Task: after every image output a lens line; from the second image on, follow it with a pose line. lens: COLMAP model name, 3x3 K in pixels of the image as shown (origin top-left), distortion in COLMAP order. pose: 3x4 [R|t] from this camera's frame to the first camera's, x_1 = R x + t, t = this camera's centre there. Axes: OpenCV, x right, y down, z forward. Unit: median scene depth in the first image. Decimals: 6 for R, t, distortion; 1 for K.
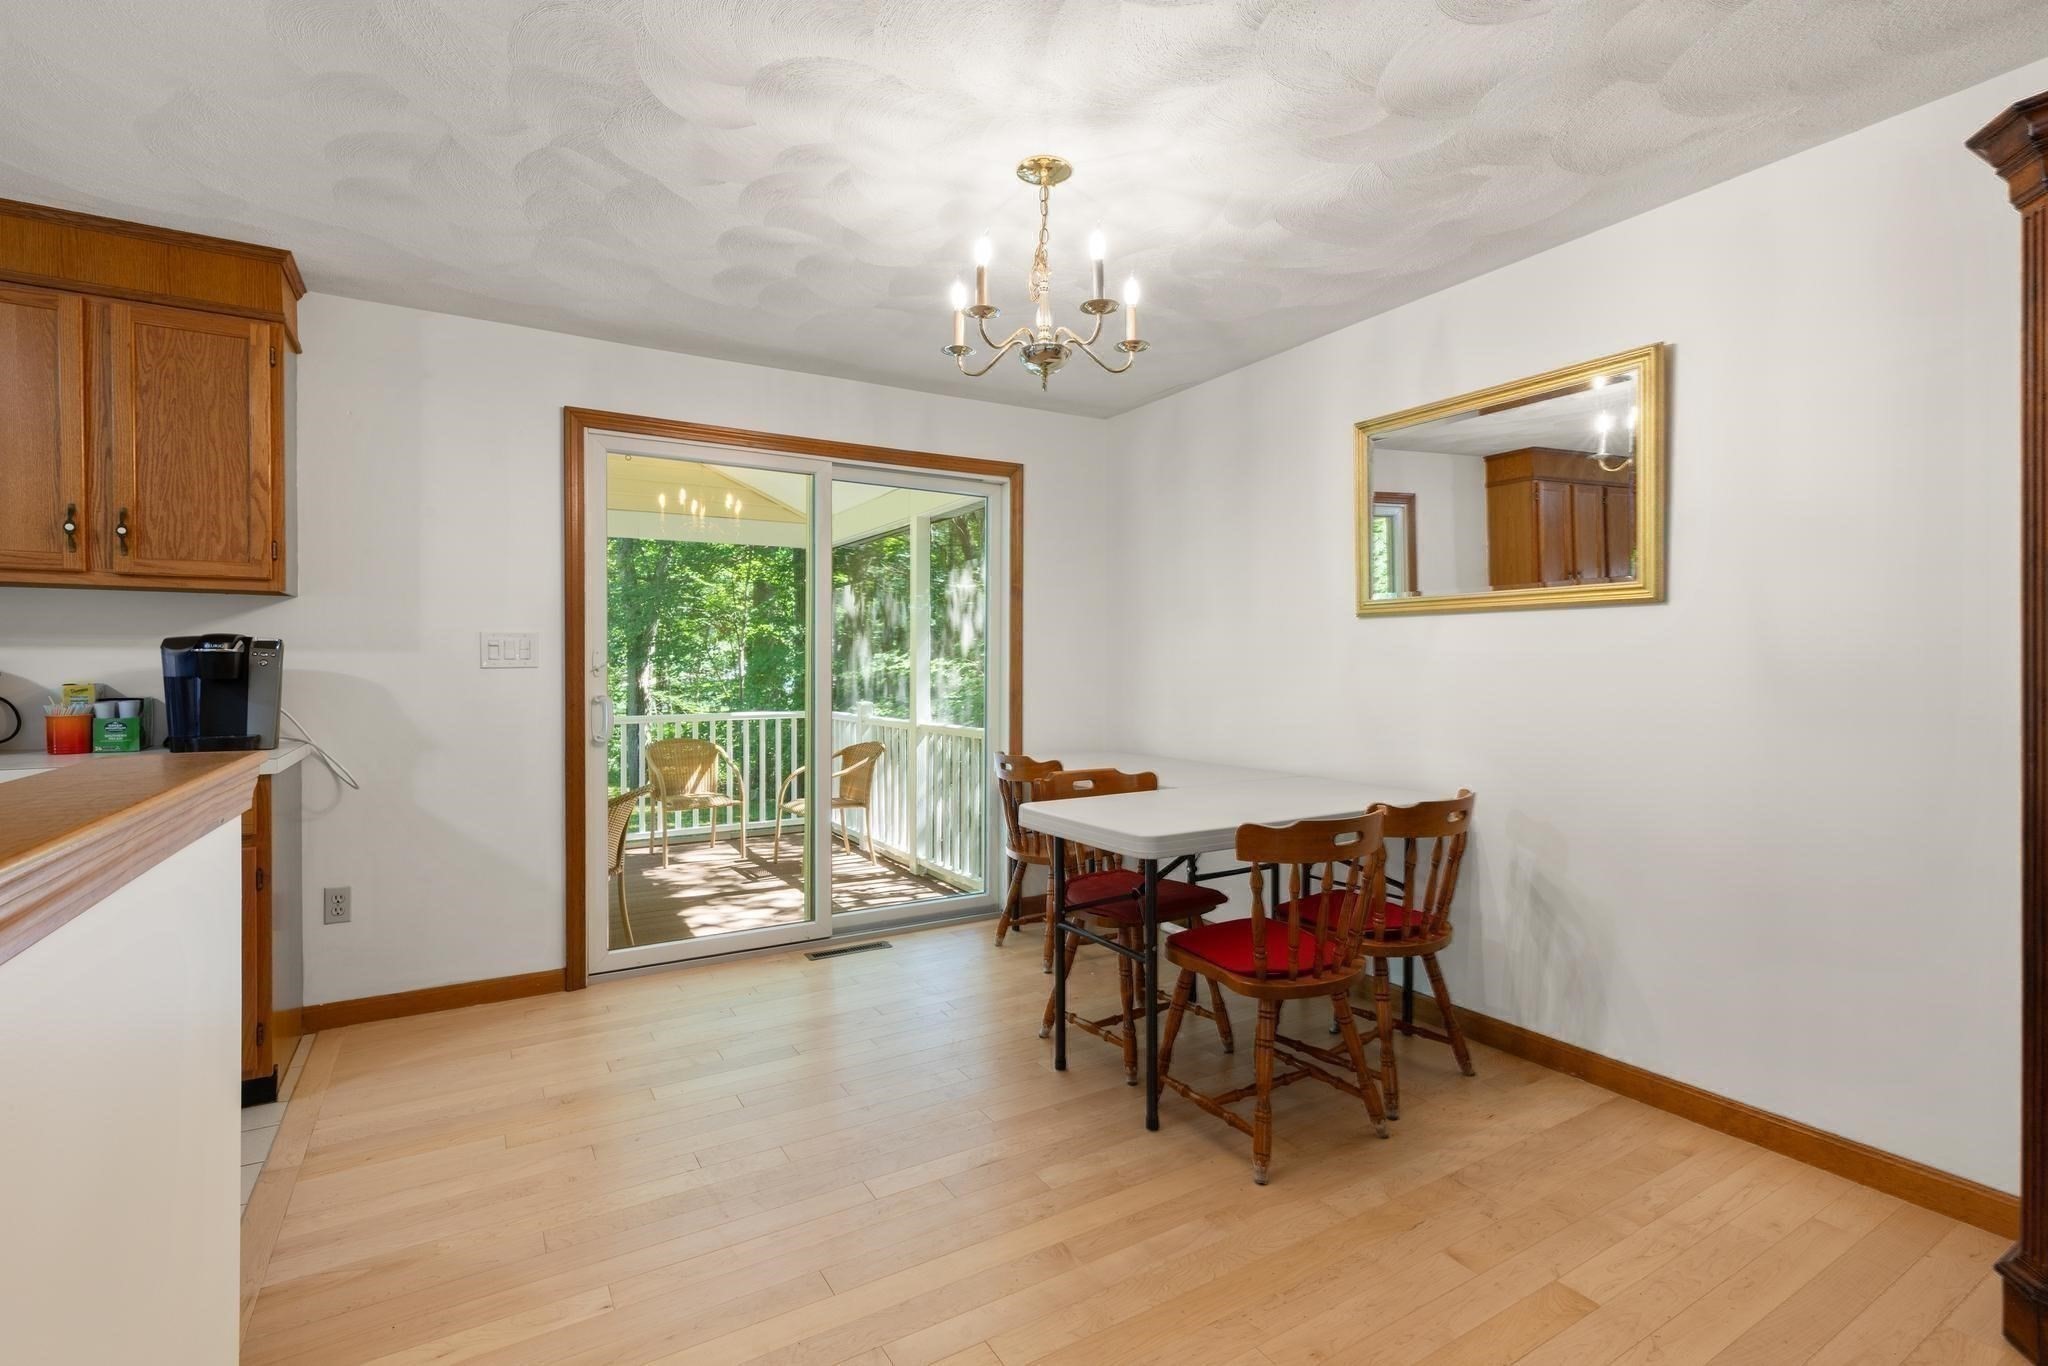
lens RADIAL K [[948.4, 0, 1042.6], [0, 948.4, 679.1], [0, 0, 1]] dist [0.001789, 0.000070]
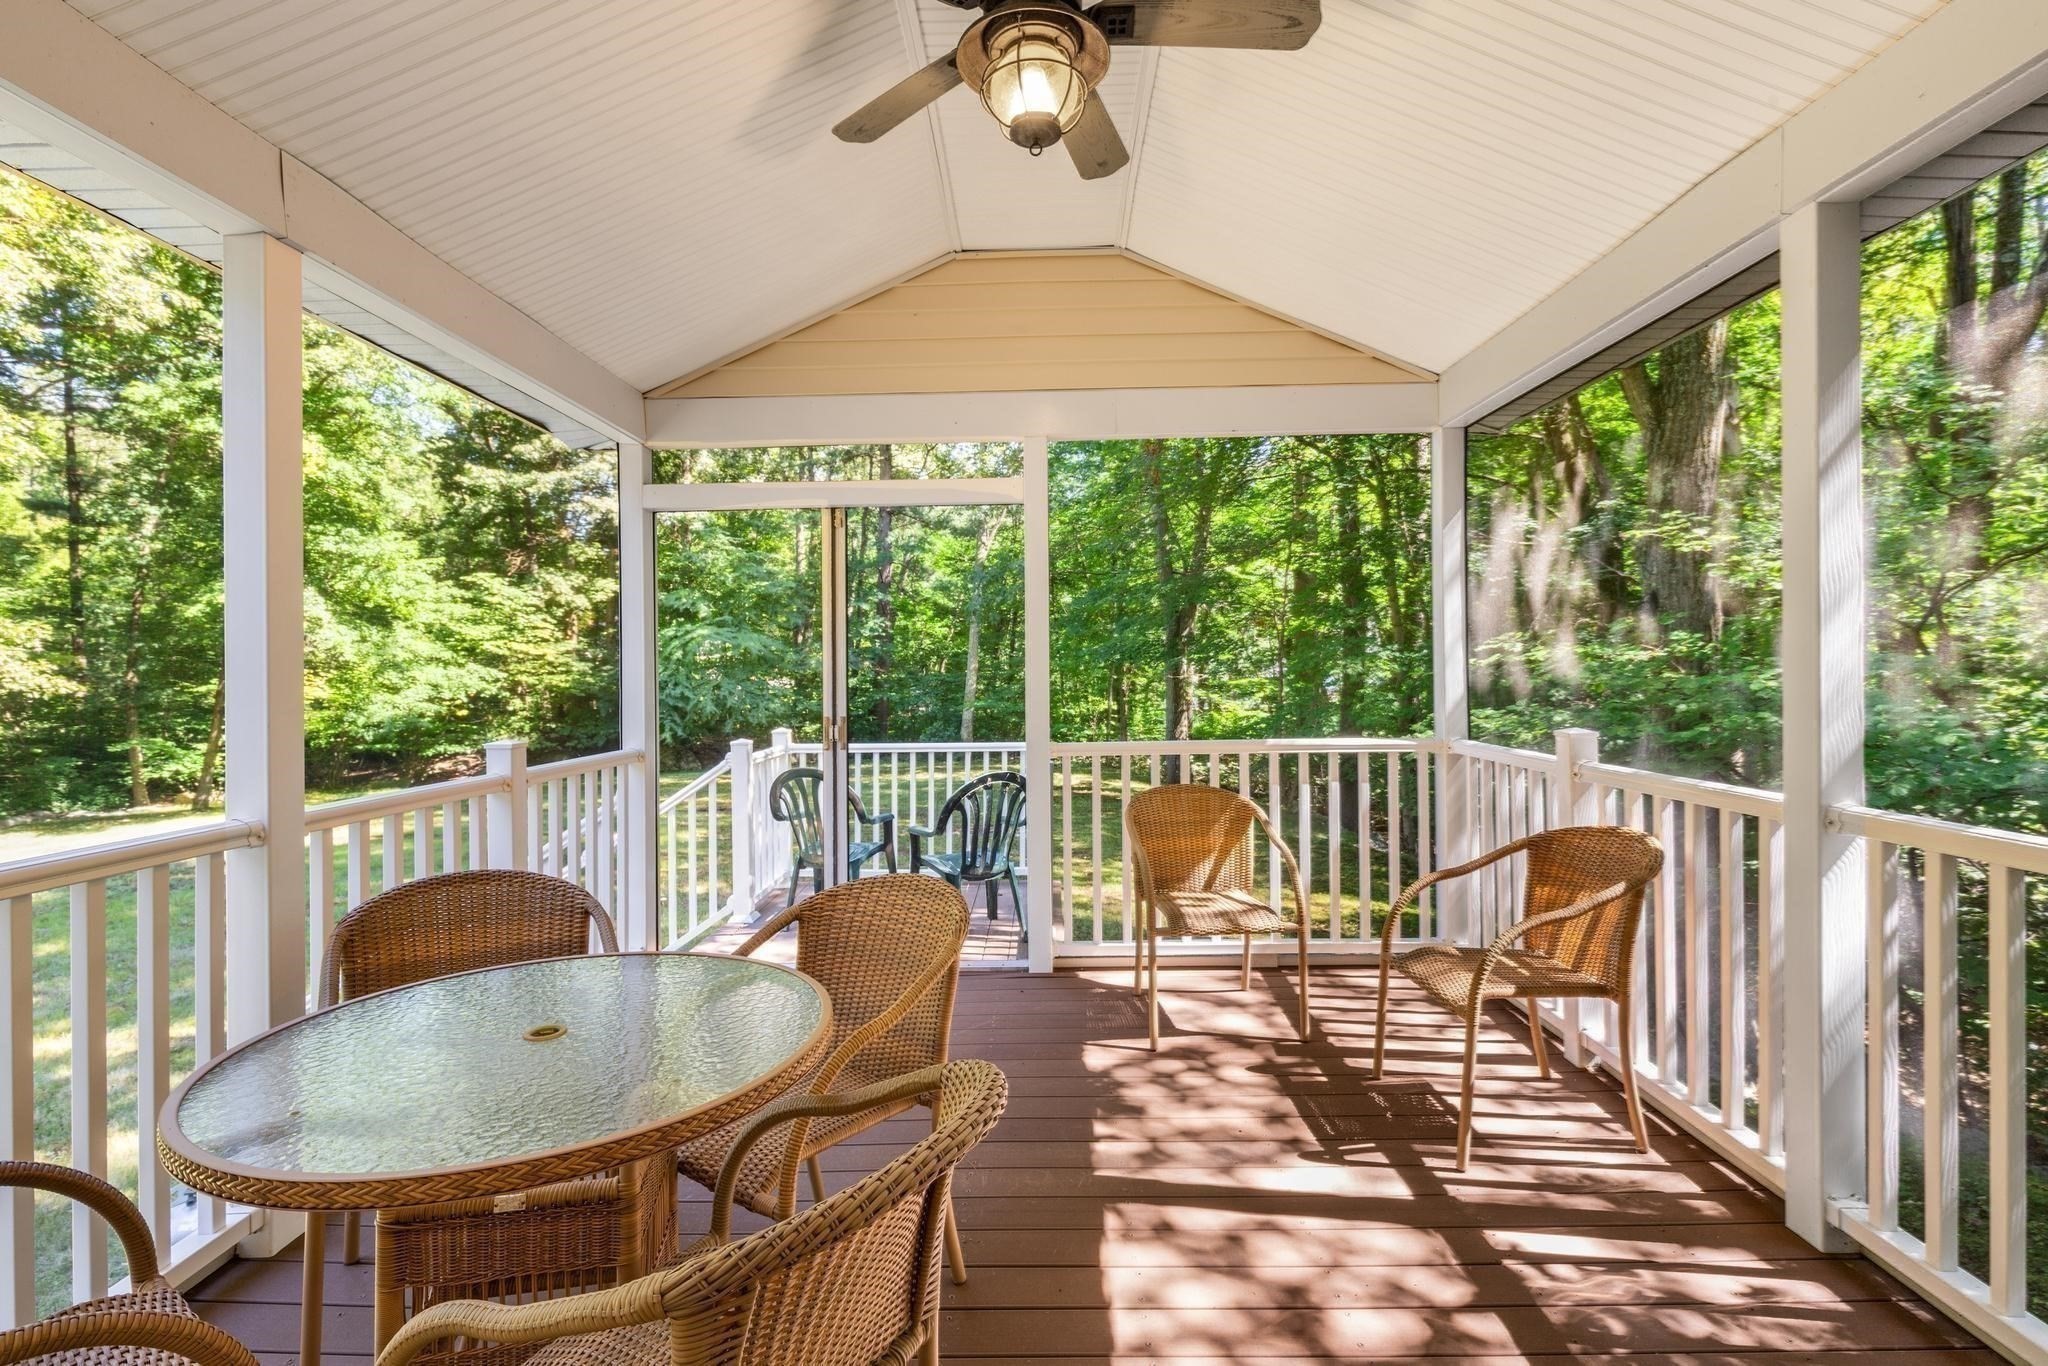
lens RADIAL K [[940.8, 0, 1036.4], [0, 940.8, 692.6], [0, 0, 1]] dist [0.003115, 0.000088]
pose [[0.846580, -0.005346, -0.532235, -0.150892], [0.014981, 0.999793, 0.013788, -0.003253], [0.532051, -0.019646, 0.846484, 0.450378]]
